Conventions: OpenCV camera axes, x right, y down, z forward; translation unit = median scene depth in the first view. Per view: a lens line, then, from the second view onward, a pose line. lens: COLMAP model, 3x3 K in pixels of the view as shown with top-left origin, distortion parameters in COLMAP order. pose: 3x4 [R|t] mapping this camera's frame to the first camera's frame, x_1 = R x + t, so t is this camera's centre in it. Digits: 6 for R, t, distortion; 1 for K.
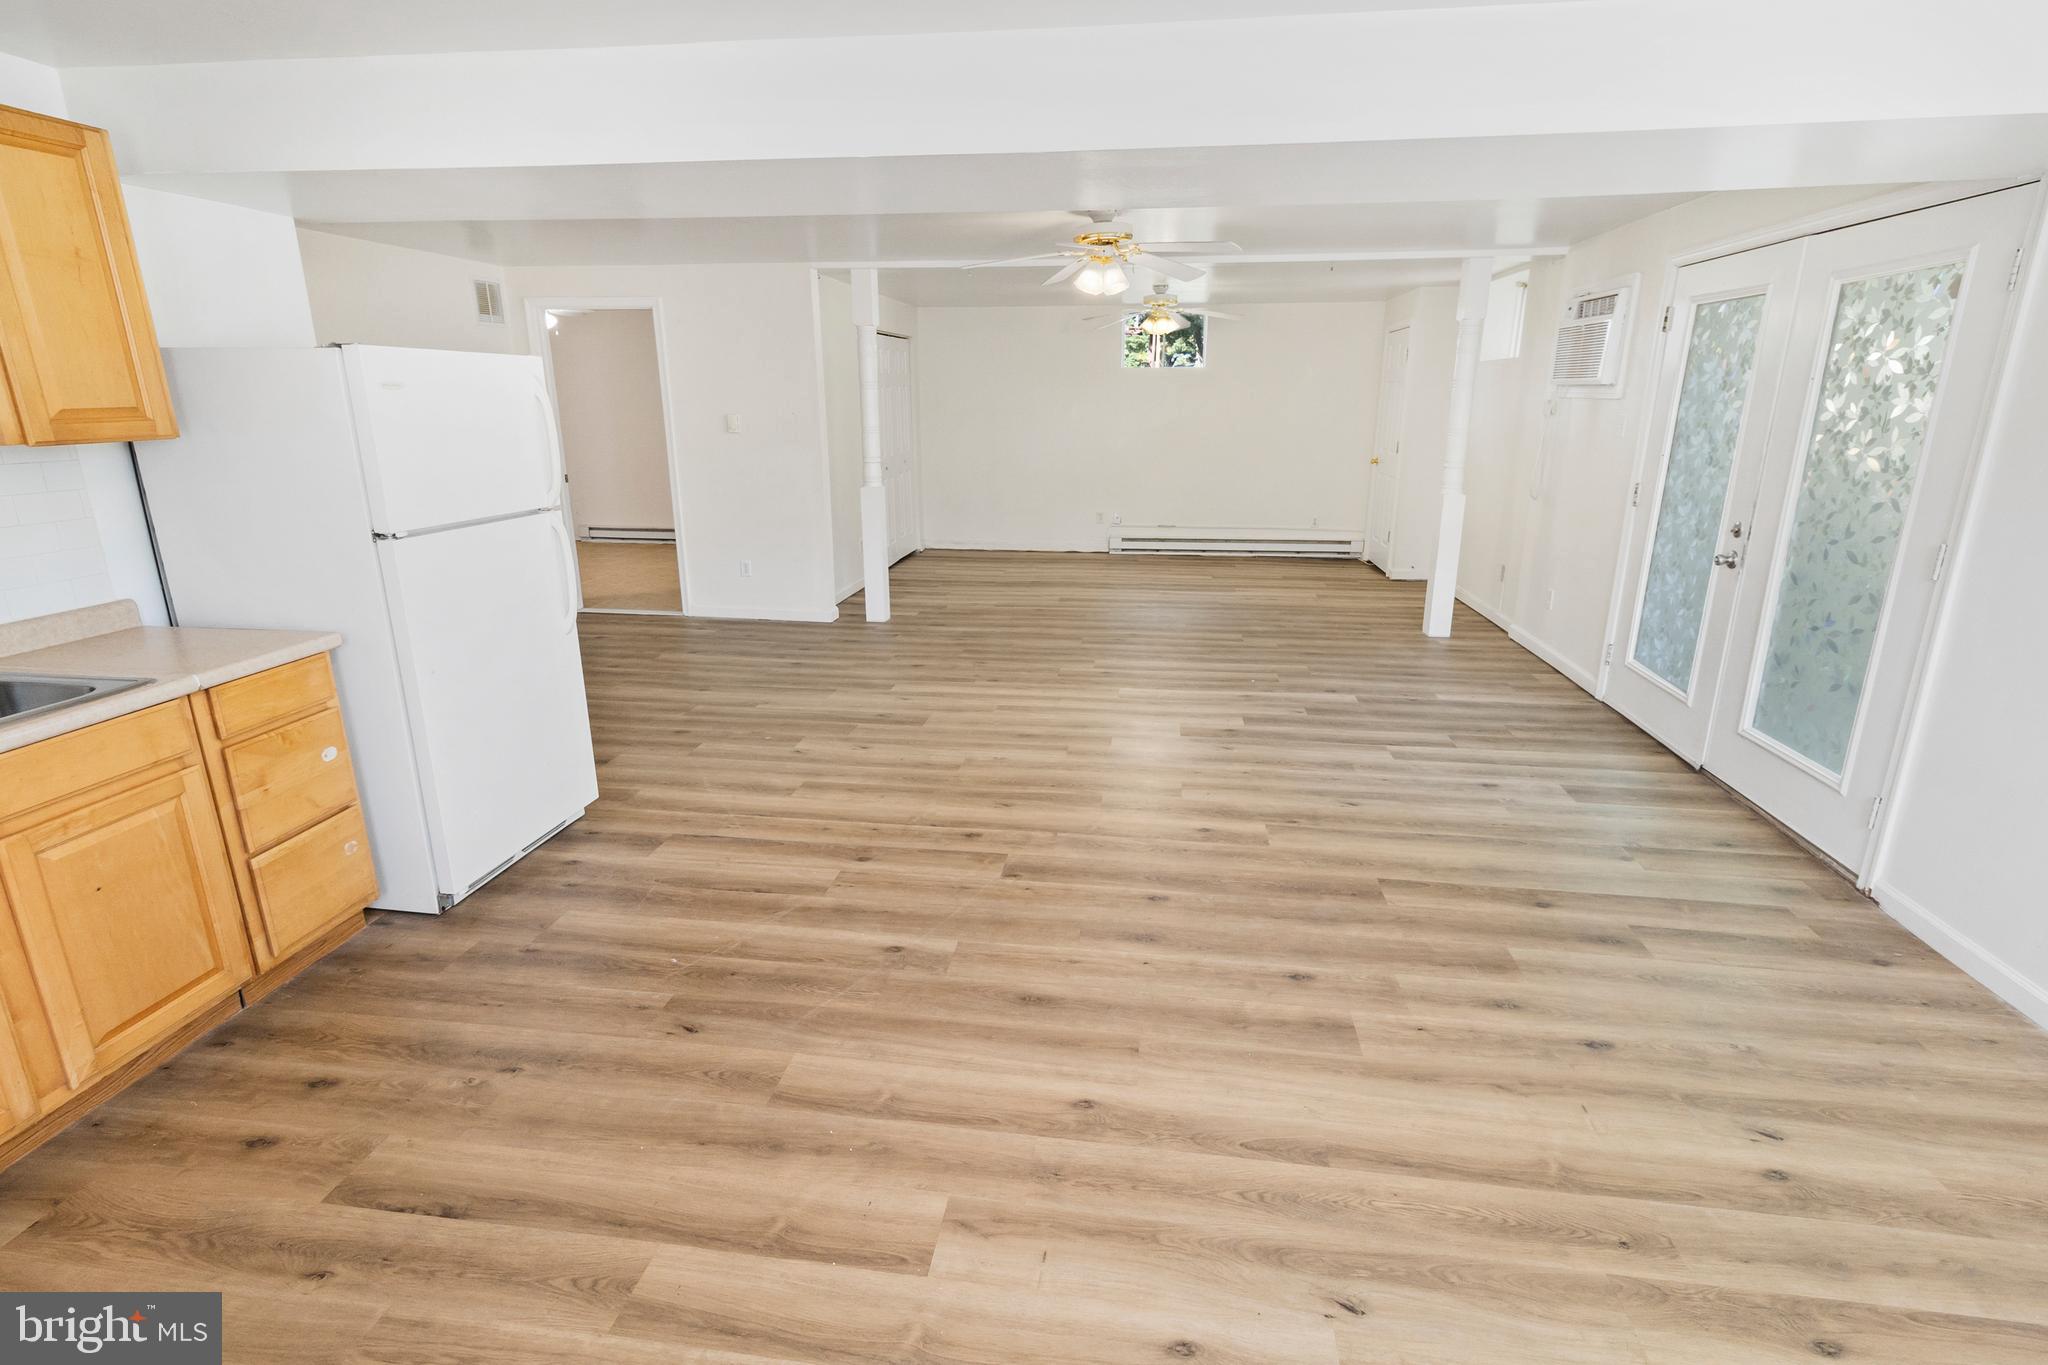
lens RADIAL K [[950.6, 0, 1034.0], [0, 950.6, 649.3], [0, 0, 1]] dist [0.000541, 0.000231]
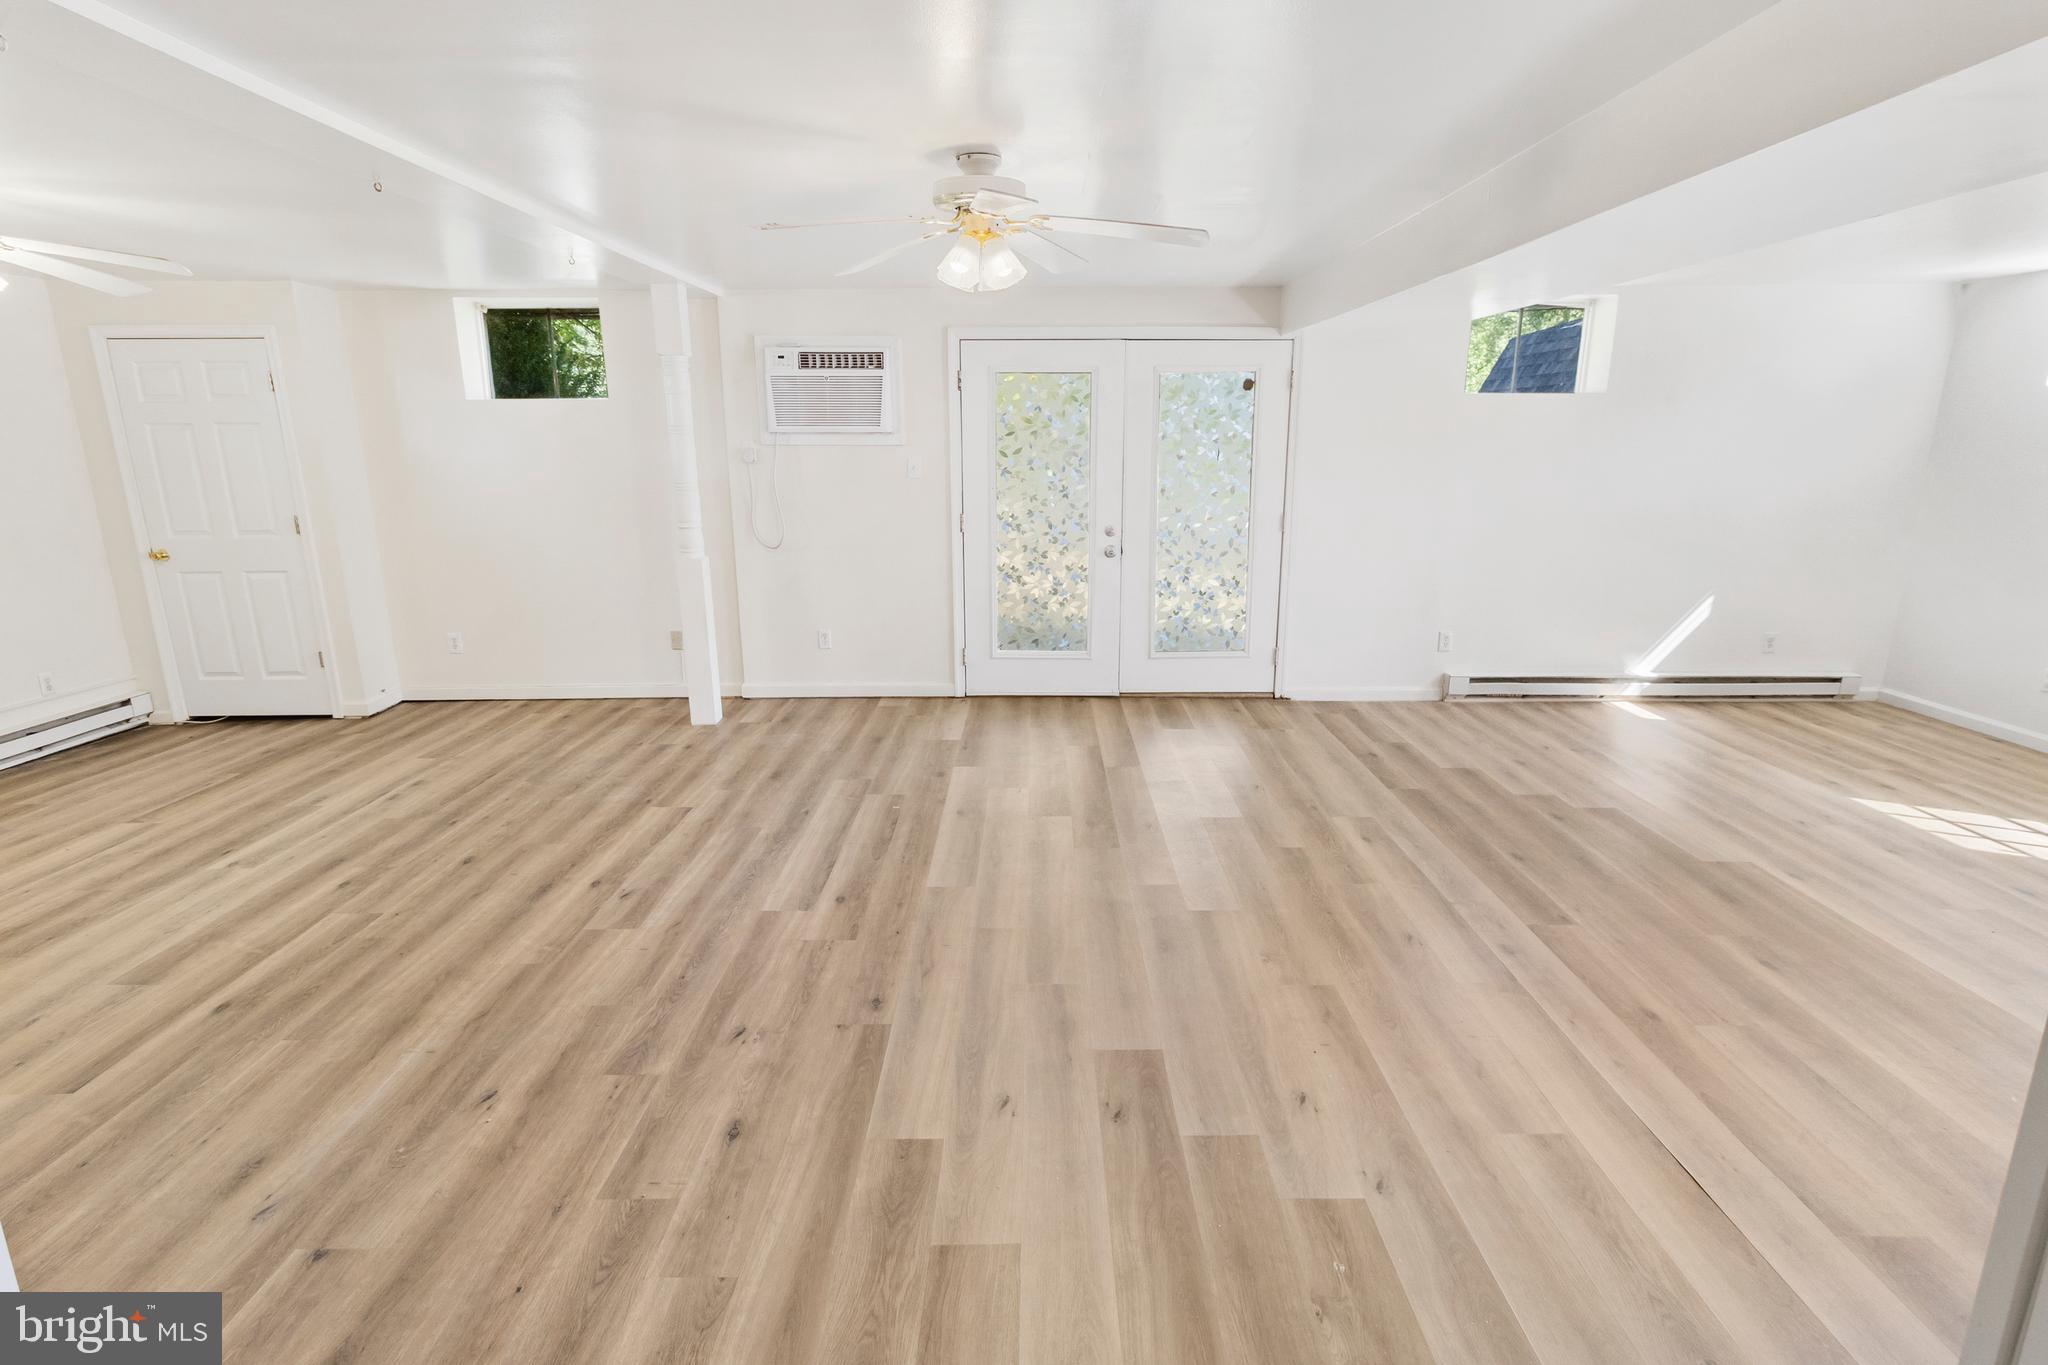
lens RADIAL K [[950.6, 0, 1034.0], [0, 950.6, 649.3], [0, 0, 1]] dist [0.000541, 0.000231]
pose [[-0.135043, -0.214694, 0.967300, -0.686067], [0.262978, 0.933465, 0.243898, -0.334146], [-0.955304, 0.287316, -0.069598, 1.227025]]
